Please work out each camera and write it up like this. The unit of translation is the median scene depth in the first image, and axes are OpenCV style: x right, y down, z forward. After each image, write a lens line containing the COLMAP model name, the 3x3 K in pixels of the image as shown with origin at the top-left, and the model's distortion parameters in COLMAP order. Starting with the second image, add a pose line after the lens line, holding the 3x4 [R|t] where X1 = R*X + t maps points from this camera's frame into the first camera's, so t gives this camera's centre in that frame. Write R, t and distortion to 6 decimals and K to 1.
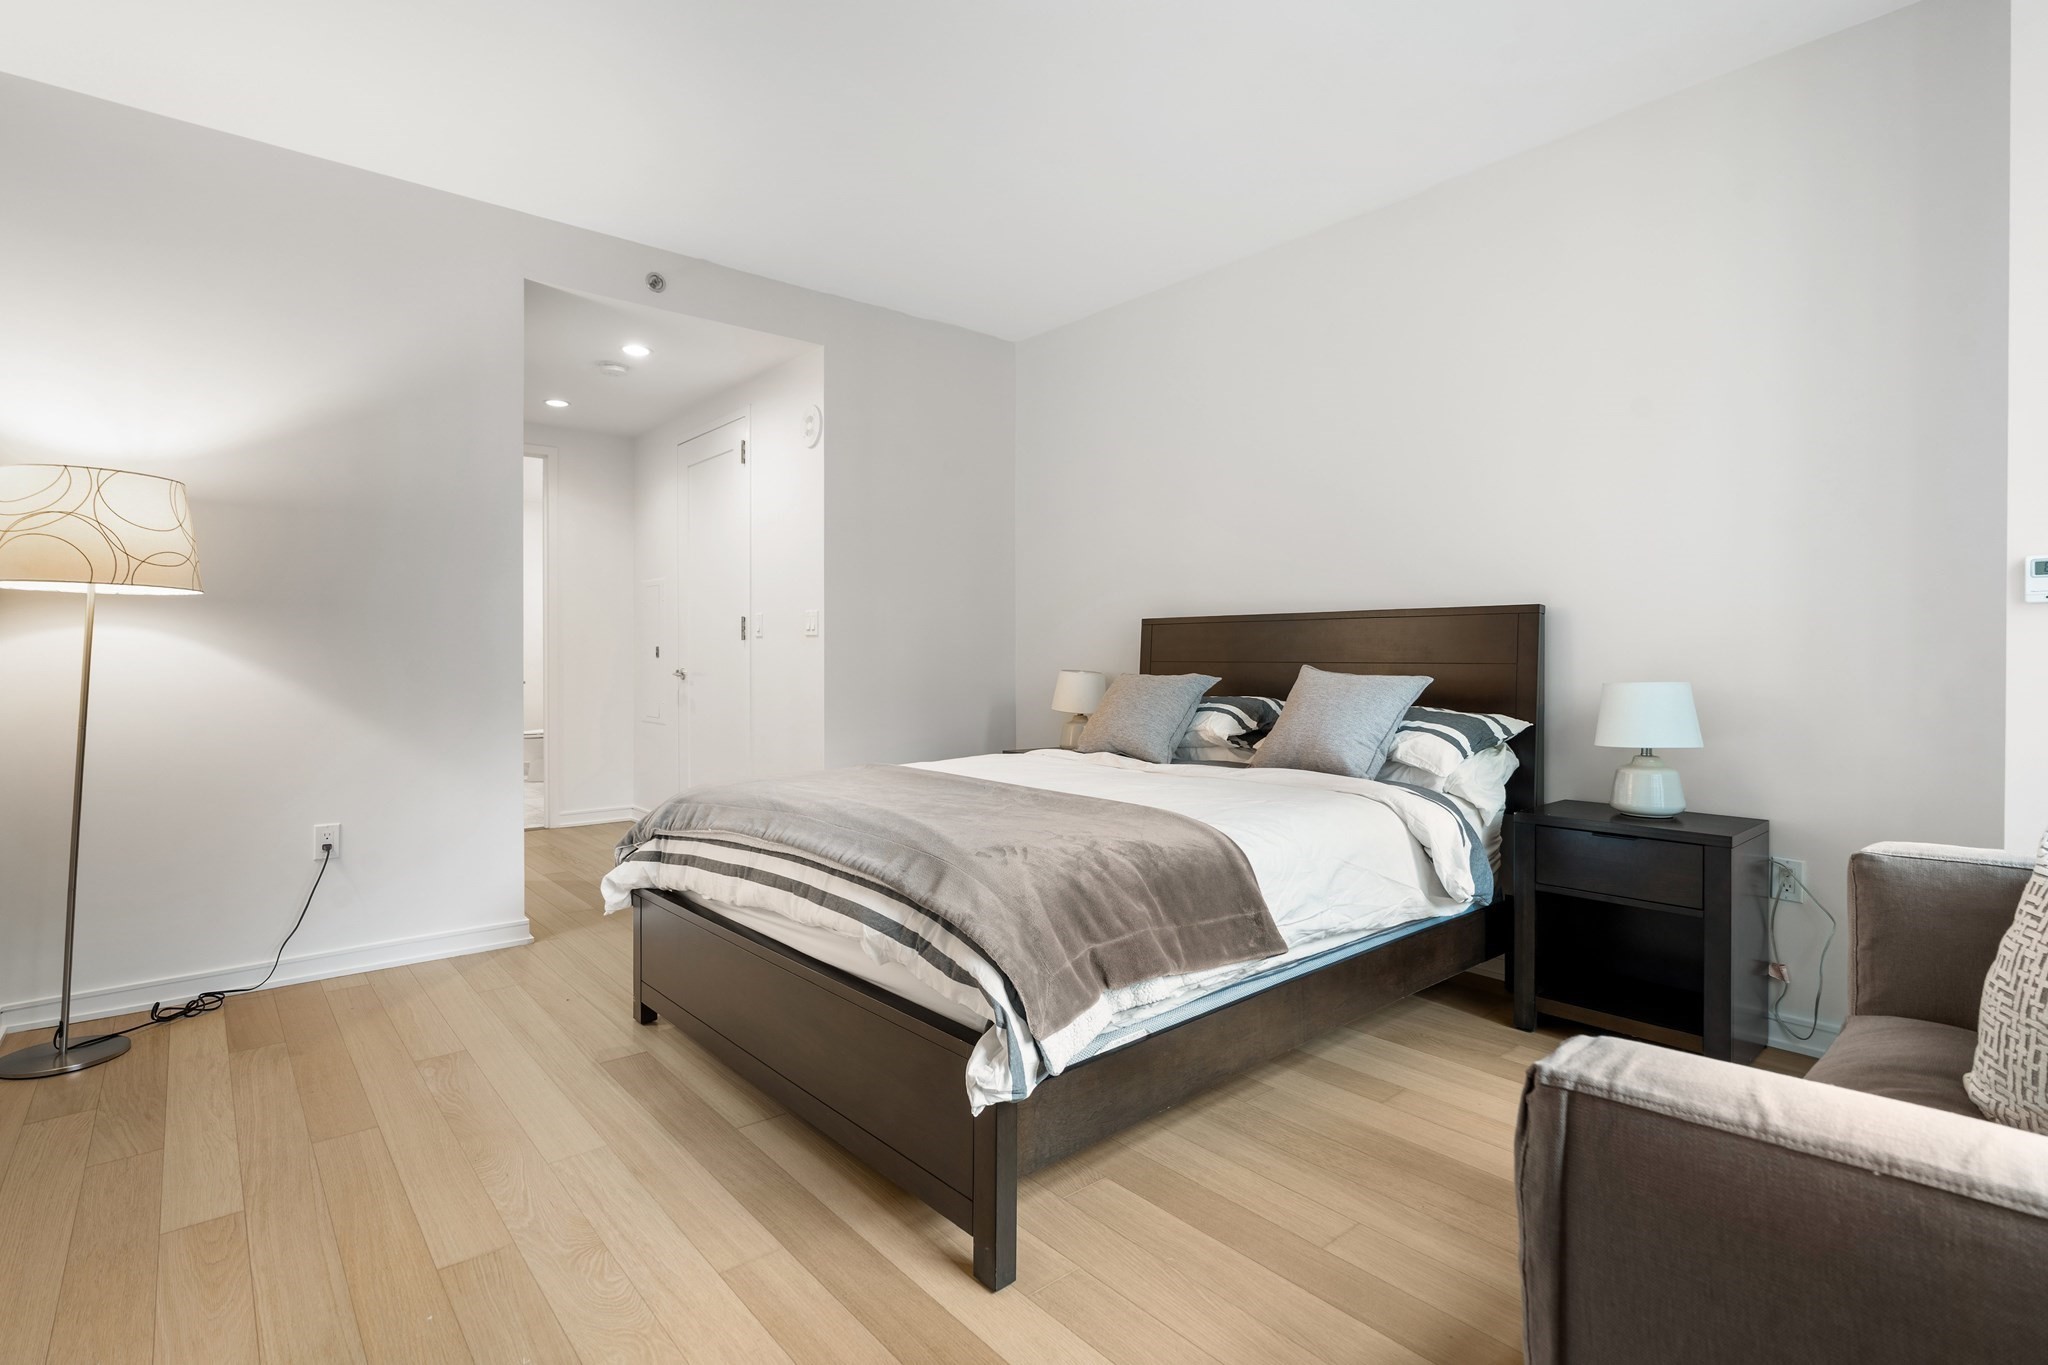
lens RADIAL K [[957.2, 0, 1025.1], [0, 957.2, 673.0], [0, 0, 1]] dist [-0.015307, 0.005141]
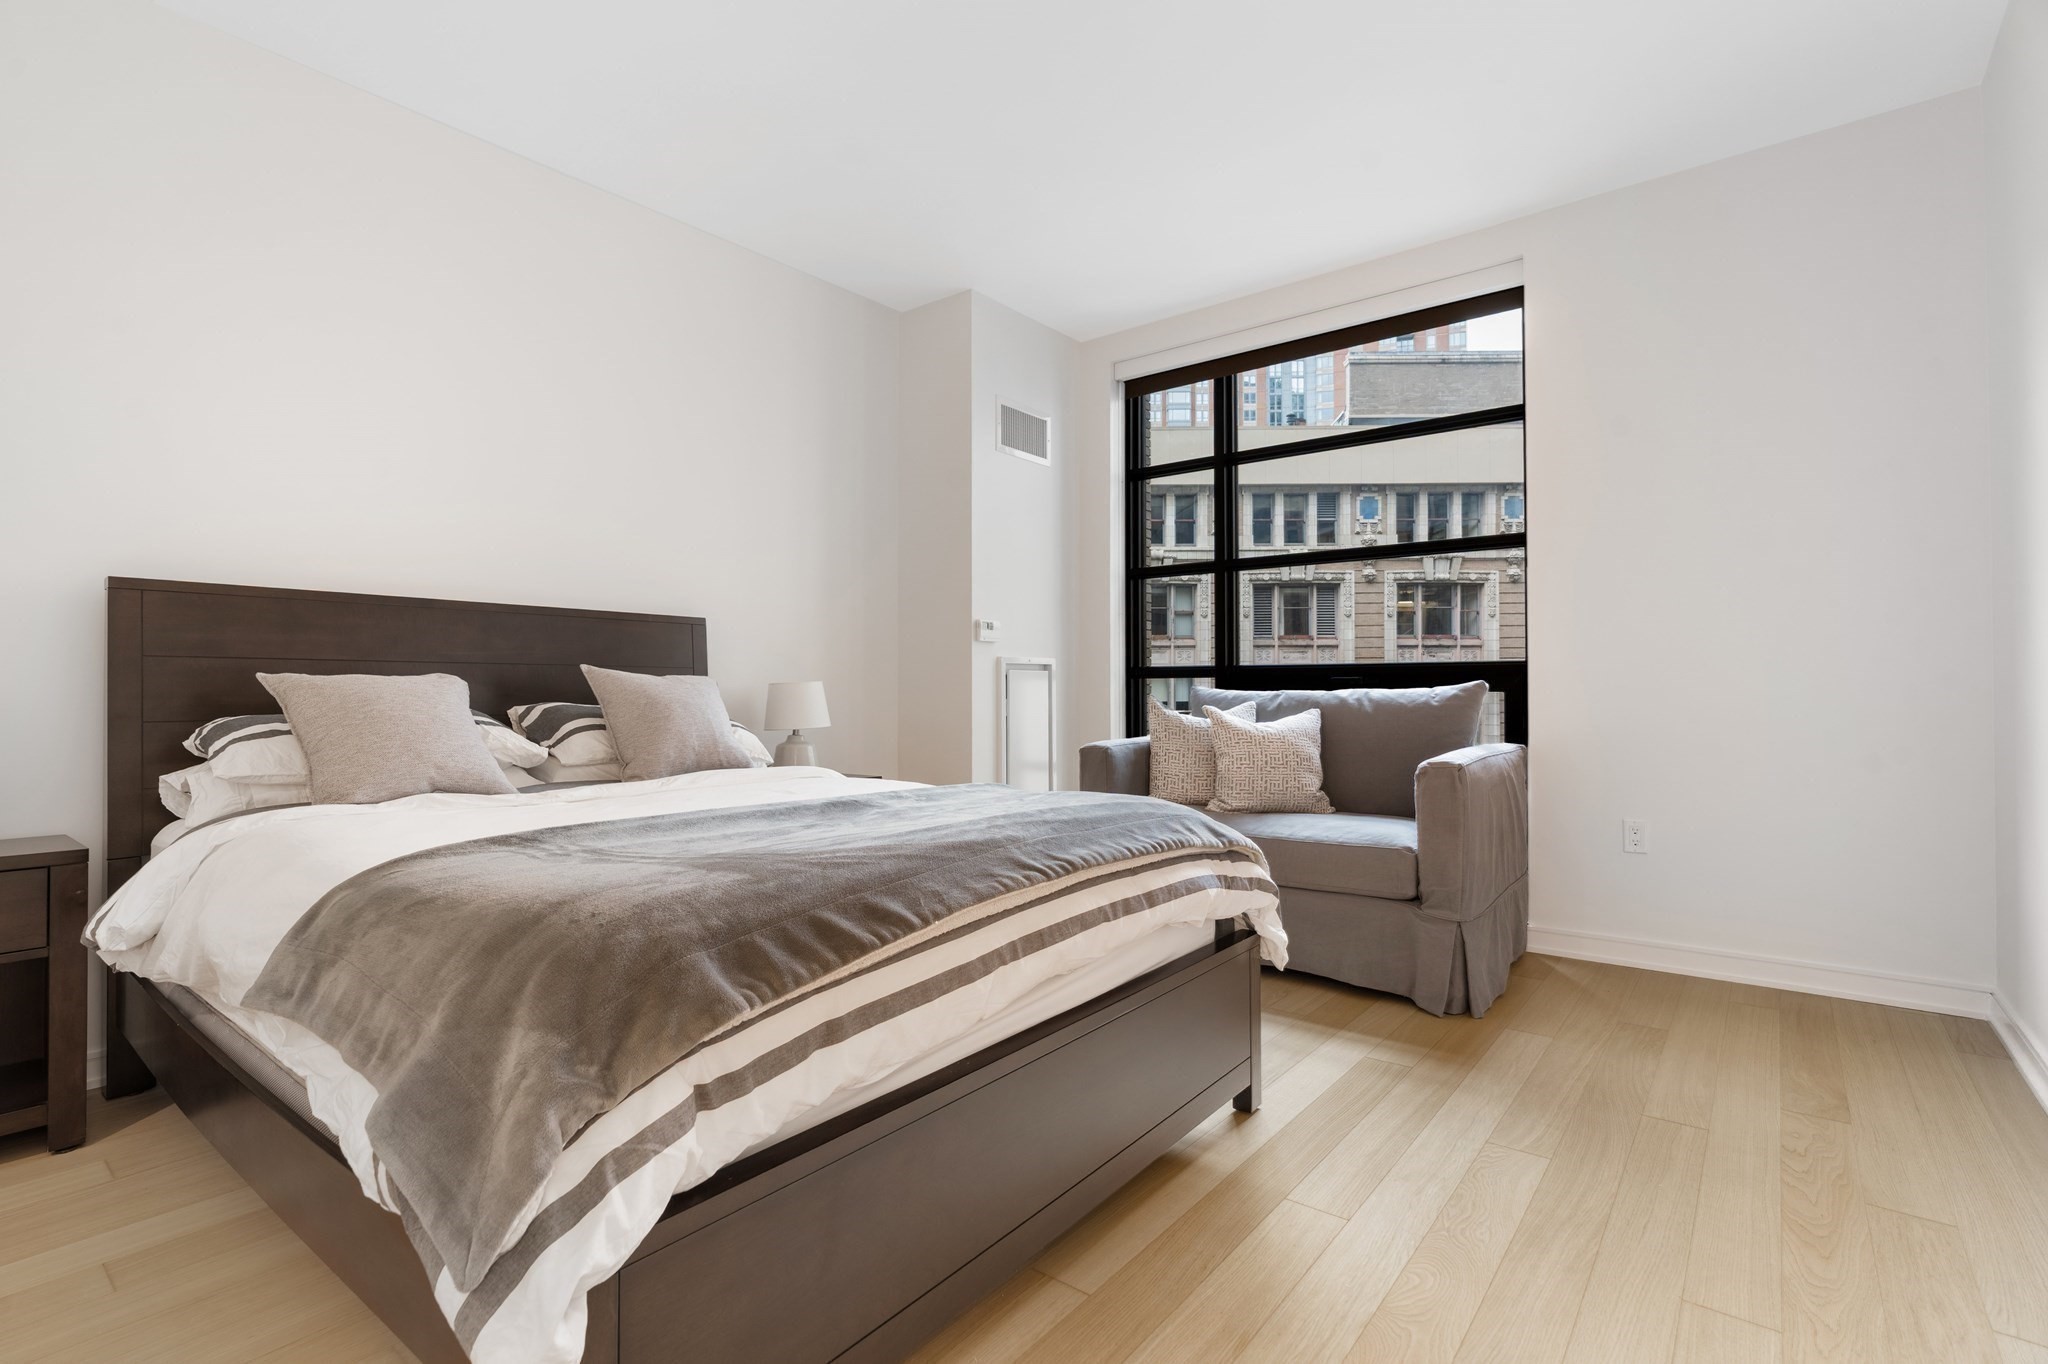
lens RADIAL K [[957.2, 0, 1031.2], [0, 957.2, 679.1], [0, 0, 1]] dist [-0.015307, 0.005141]
pose [[-0.190248, 0.012561, 0.981656, -1.086437], [0.016836, 0.999813, -0.009530, 0.033012], [-0.981592, 0.014714, -0.190424, 1.287298]]
